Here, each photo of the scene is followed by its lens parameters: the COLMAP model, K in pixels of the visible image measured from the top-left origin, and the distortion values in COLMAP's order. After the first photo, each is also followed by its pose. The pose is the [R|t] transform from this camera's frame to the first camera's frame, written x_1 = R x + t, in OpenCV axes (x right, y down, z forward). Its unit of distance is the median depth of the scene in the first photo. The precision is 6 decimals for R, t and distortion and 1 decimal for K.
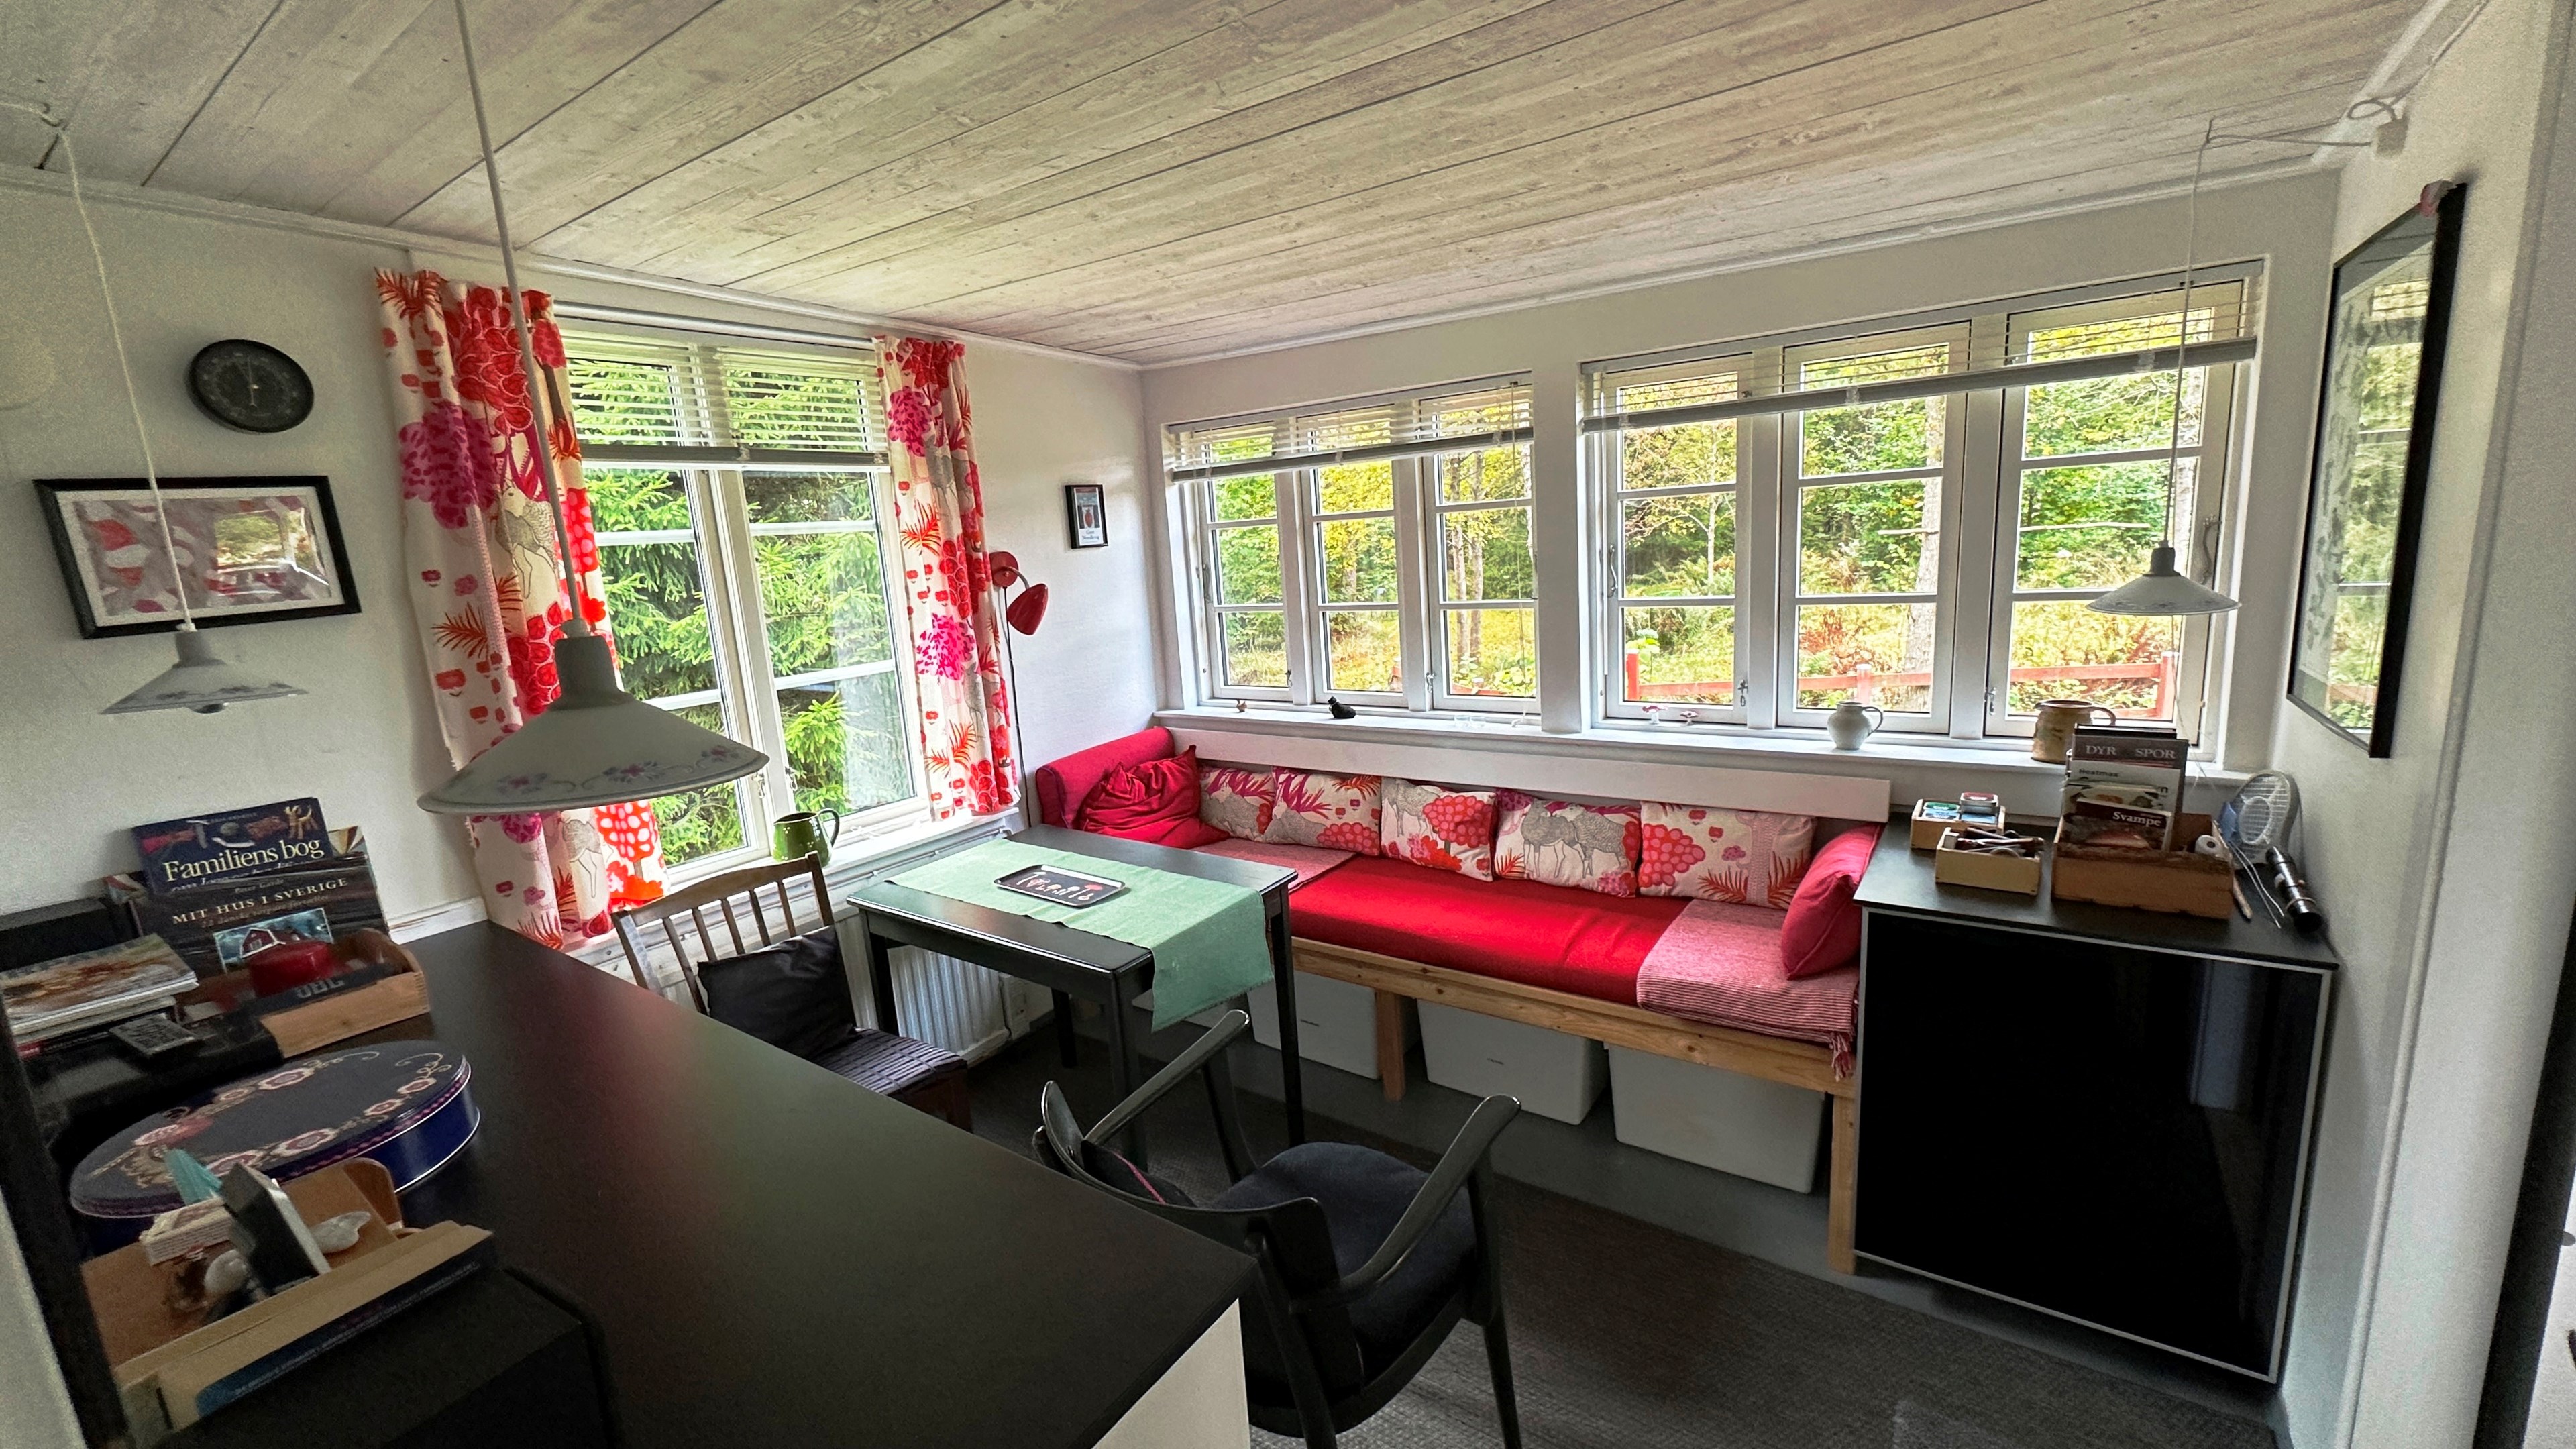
lens RADIAL K [[1022.1, 0, 1288.0], [0, 1022.1, 724.5], [0, 0, 1]] dist [0.000436, -0.000745]
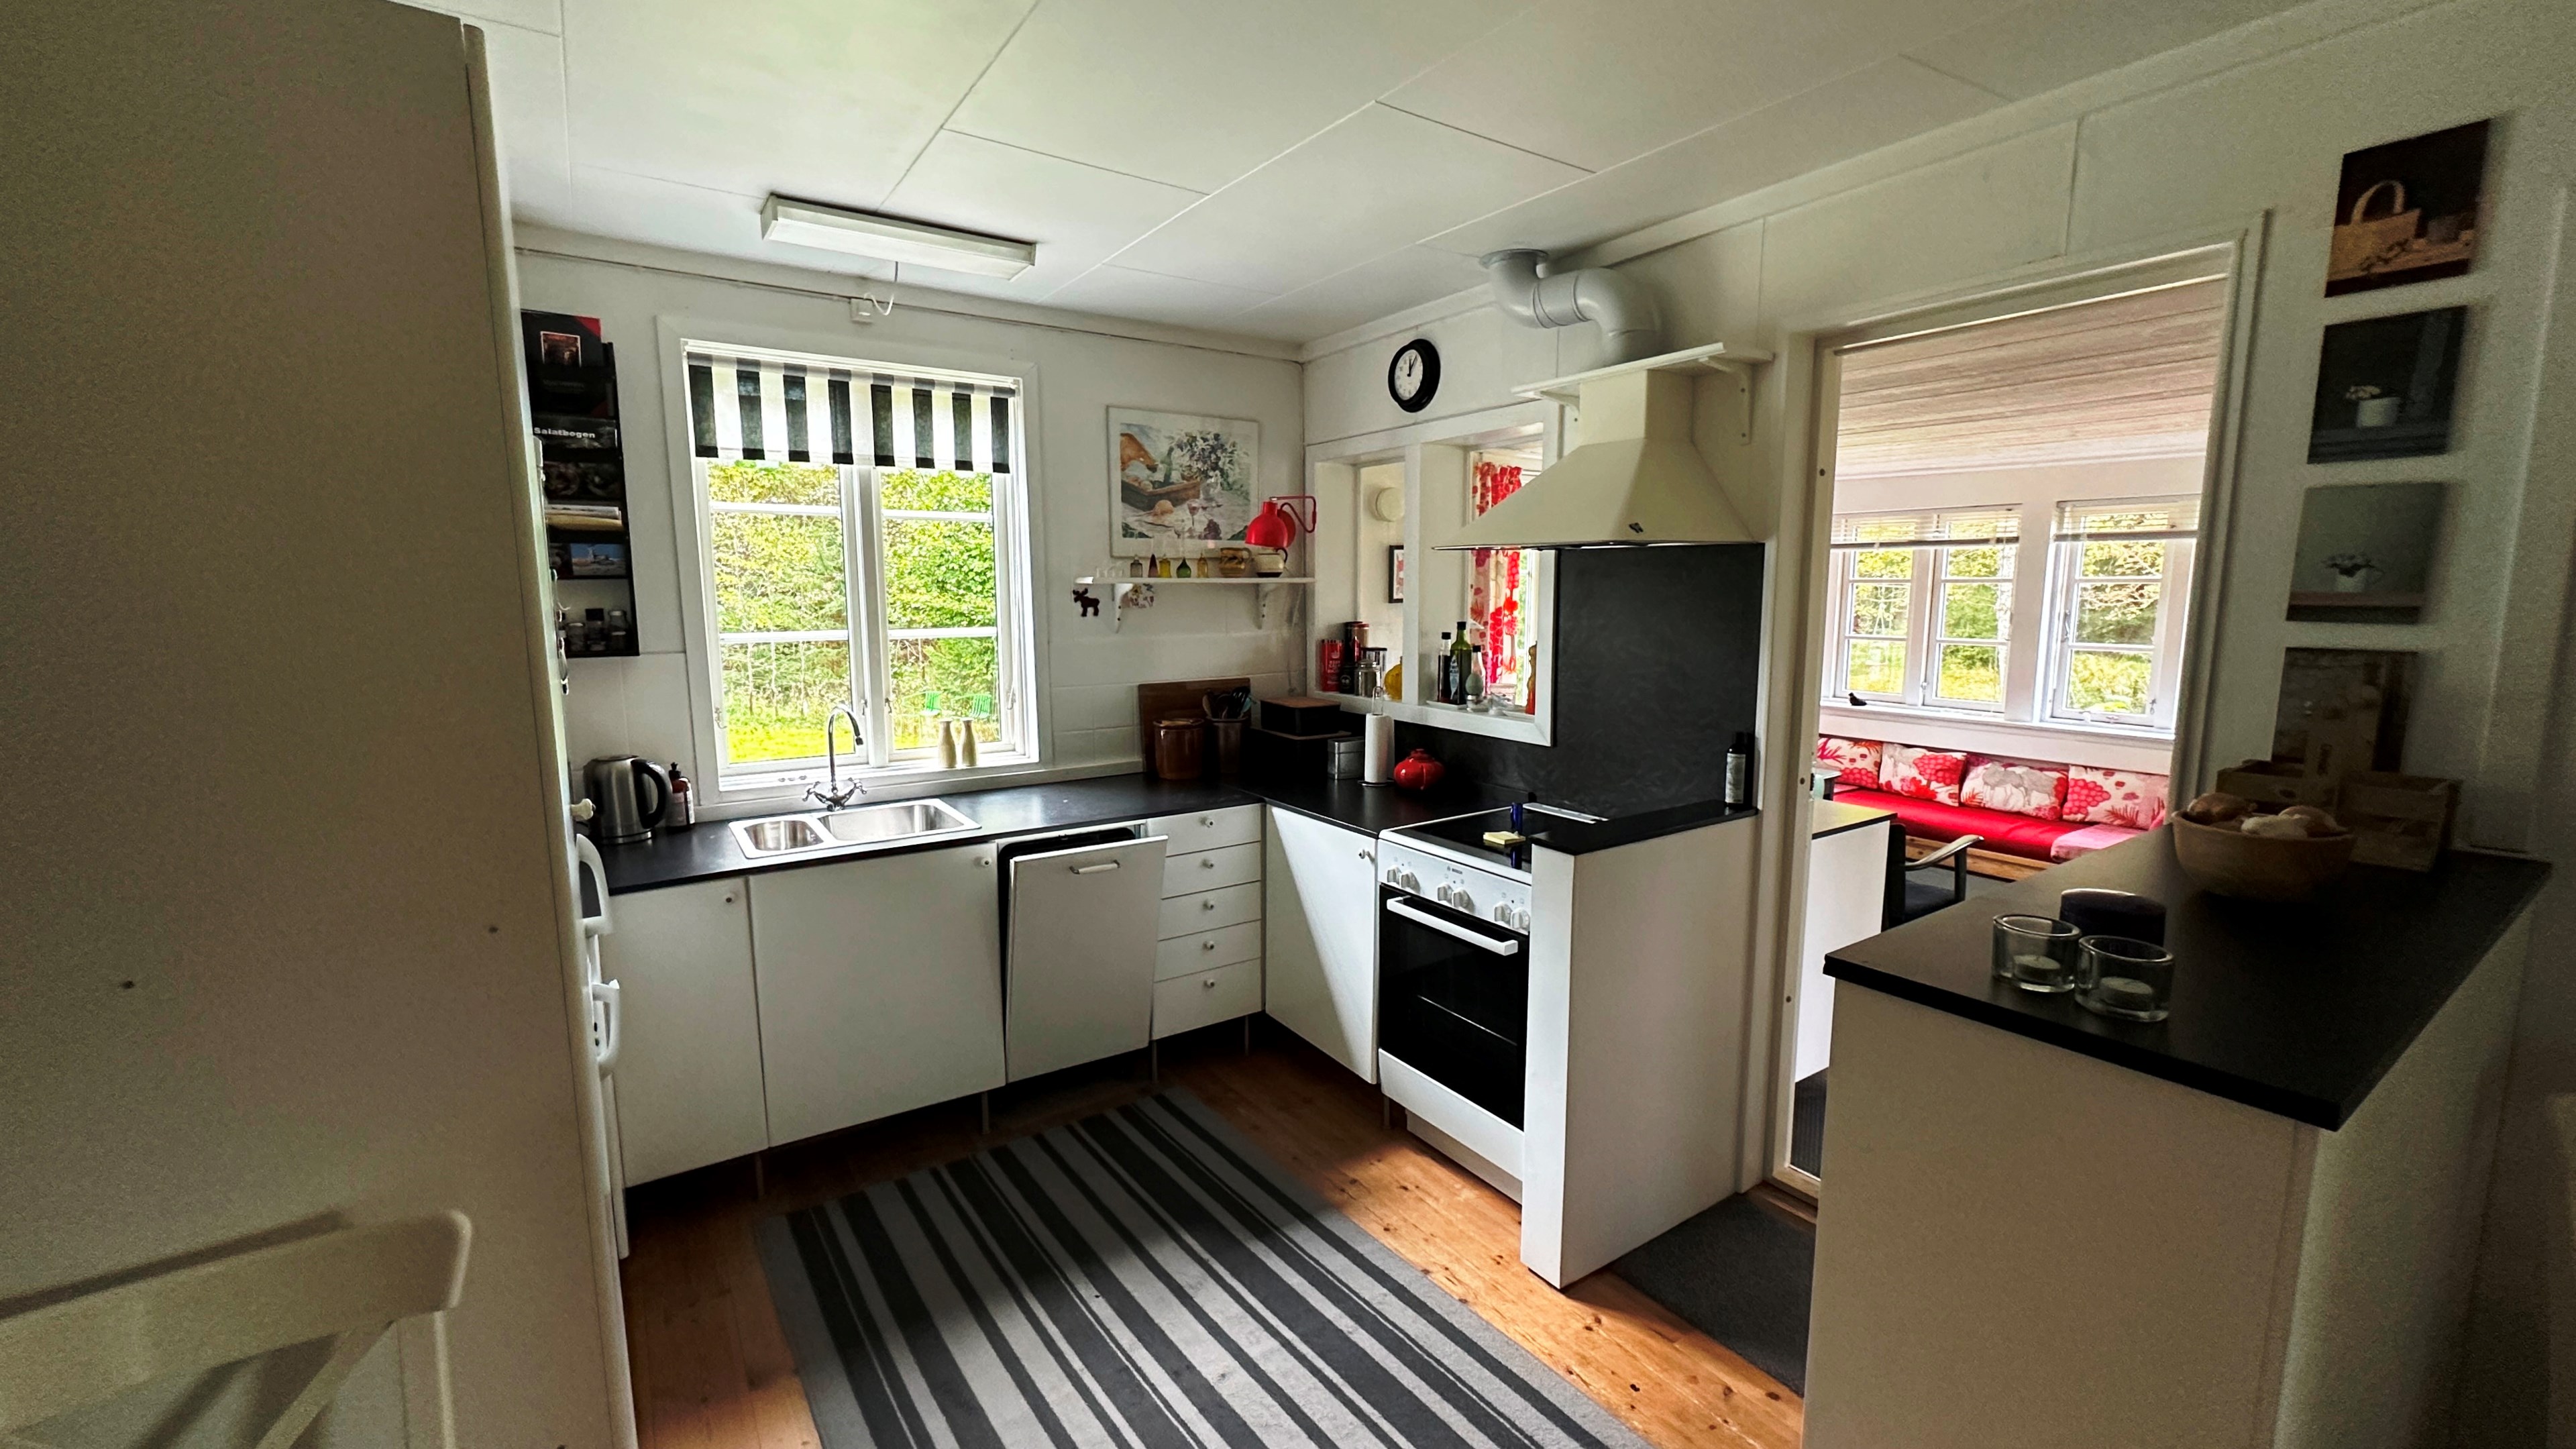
lens RADIAL K [[1022.1, 0, 1288.0], [0, 1022.1, 724.5], [0, 0, 1]] dist [0.000436, -0.000745]
pose [[0.930821, 0.111678, -0.347996, -0.250171], [-0.122435, 0.992436, -0.009000, 0.169312], [0.344358, 0.050985, 0.937453, -0.935358]]
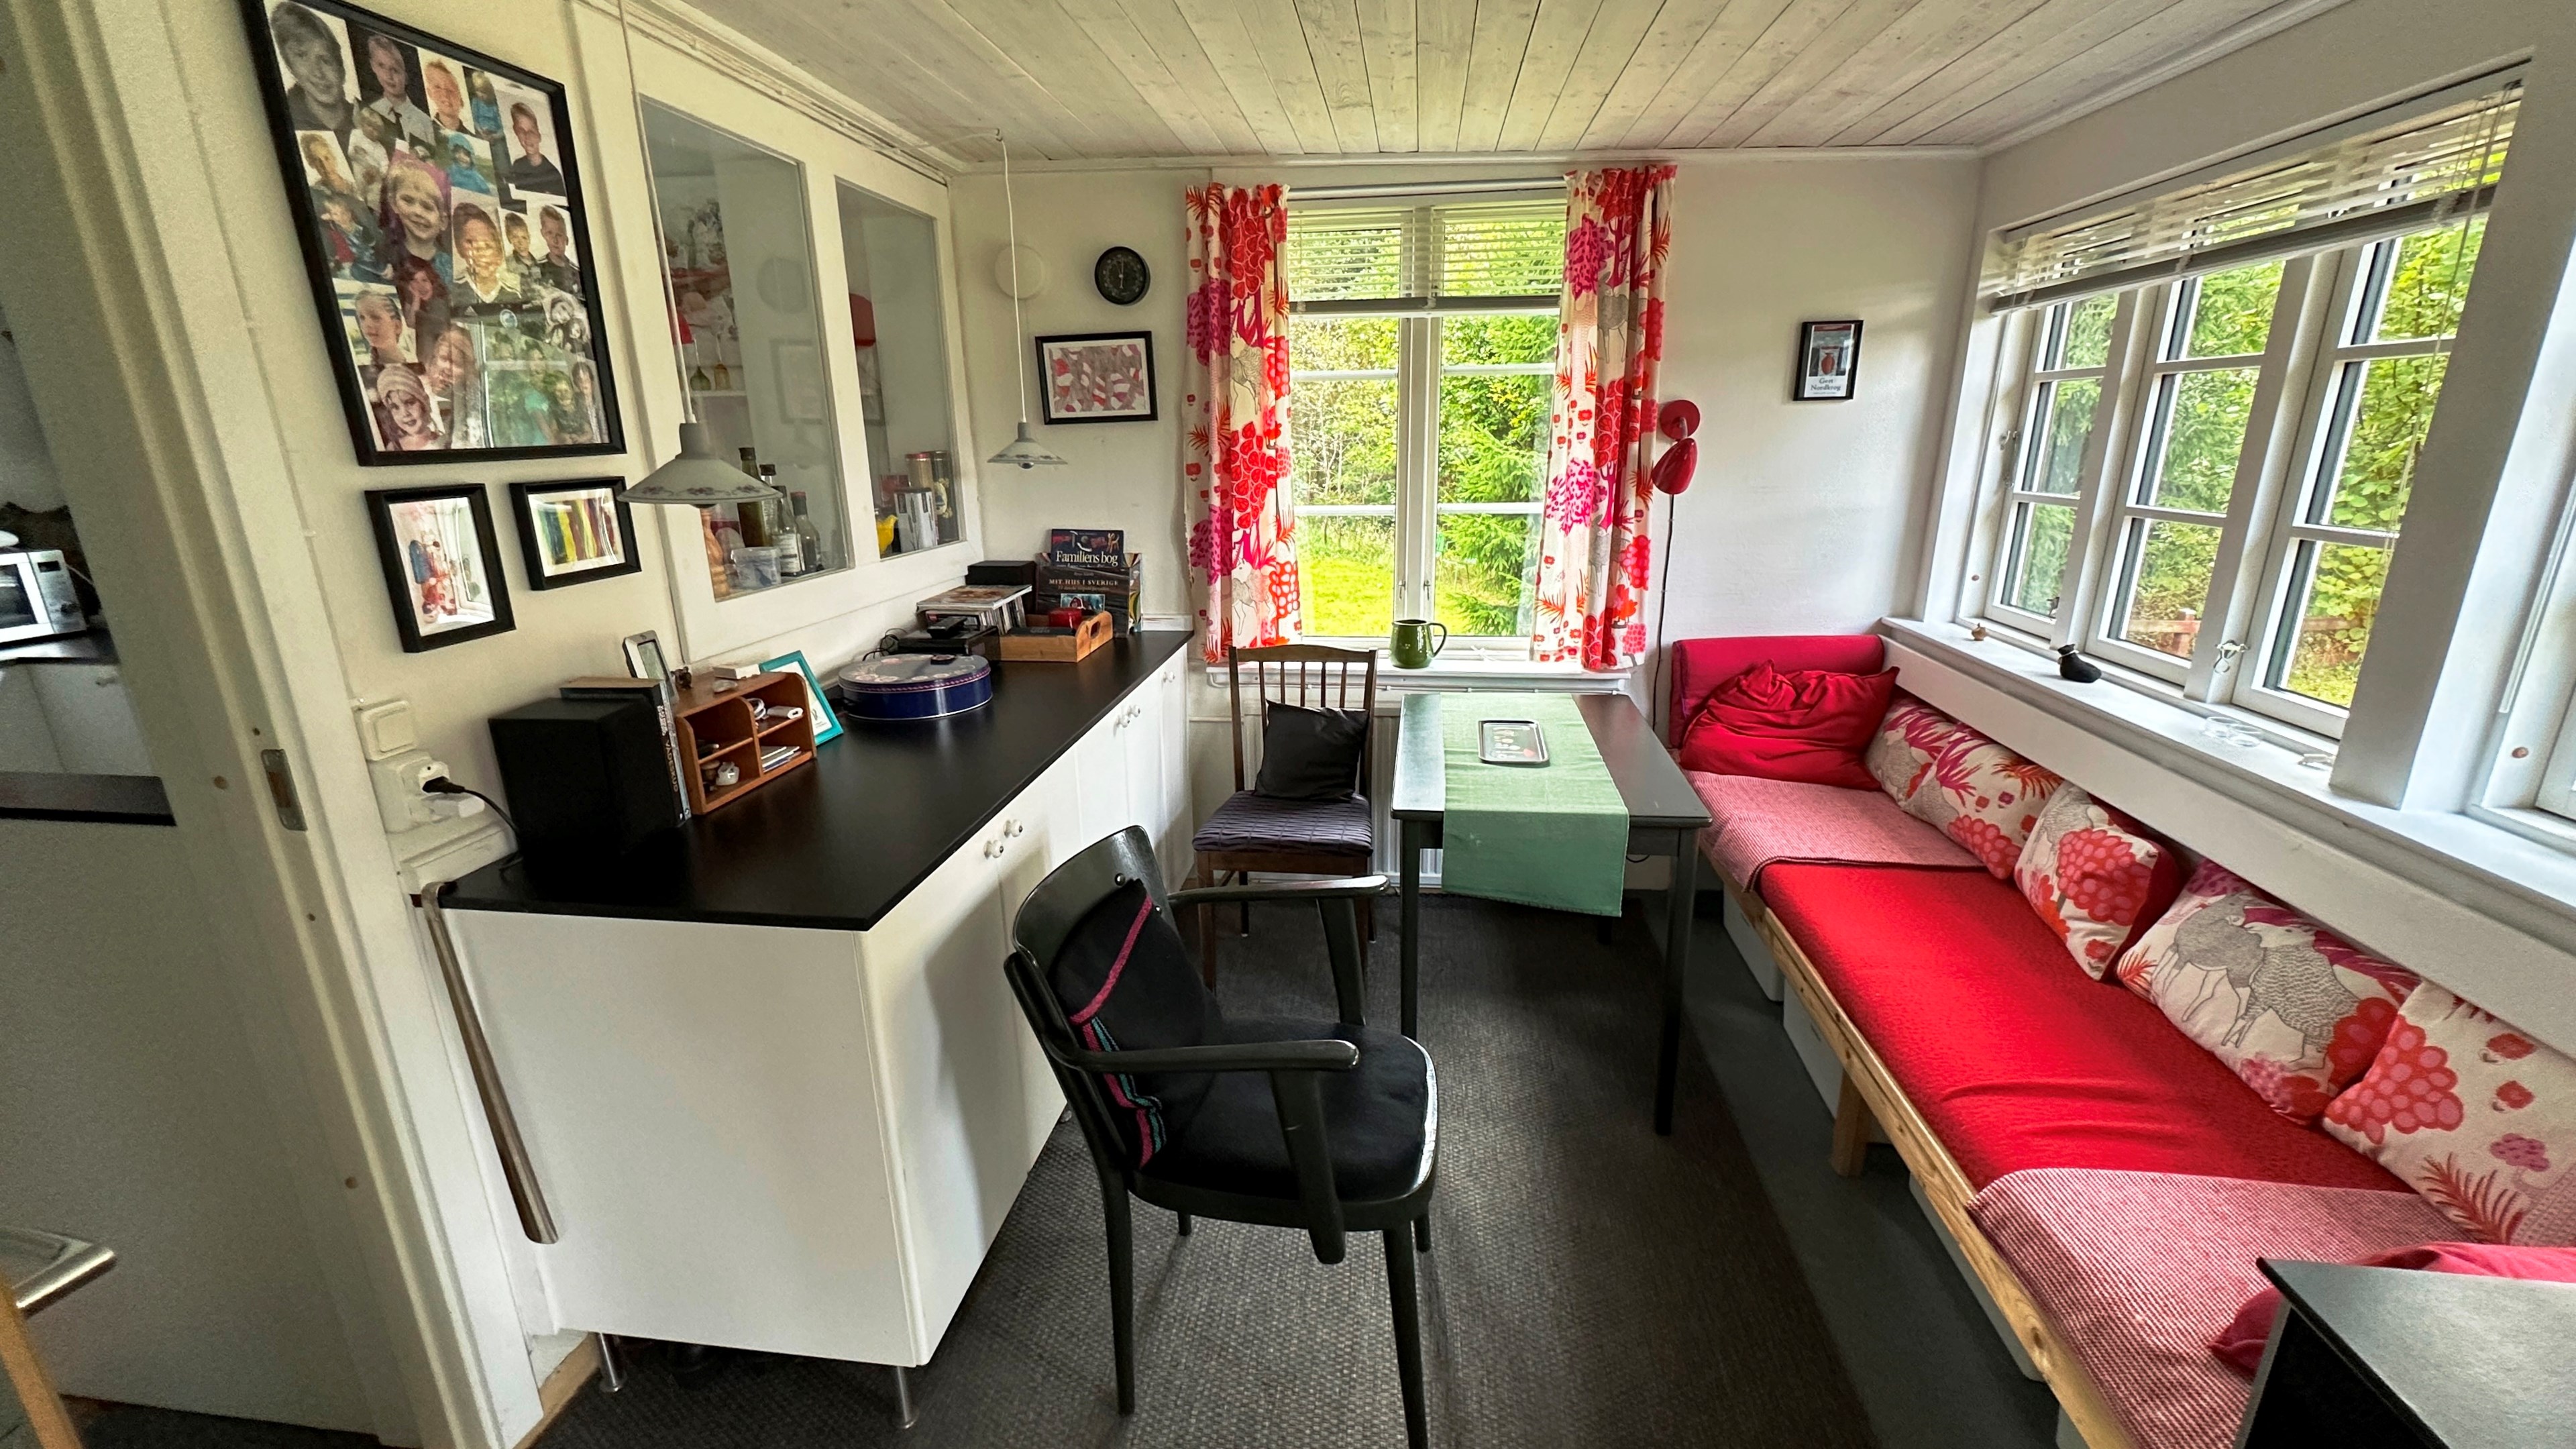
lens RADIAL K [[1022.1, 0, 1288.0], [0, 1022.1, 724.5], [0, 0, 1]] dist [0.000436, -0.000745]
pose [[0.469274, 0.304112, -0.829034, 0.433721], [-0.180433, 0.952043, 0.247101, -0.058420], [0.864422, 0.033627, 0.501641, 0.258714]]
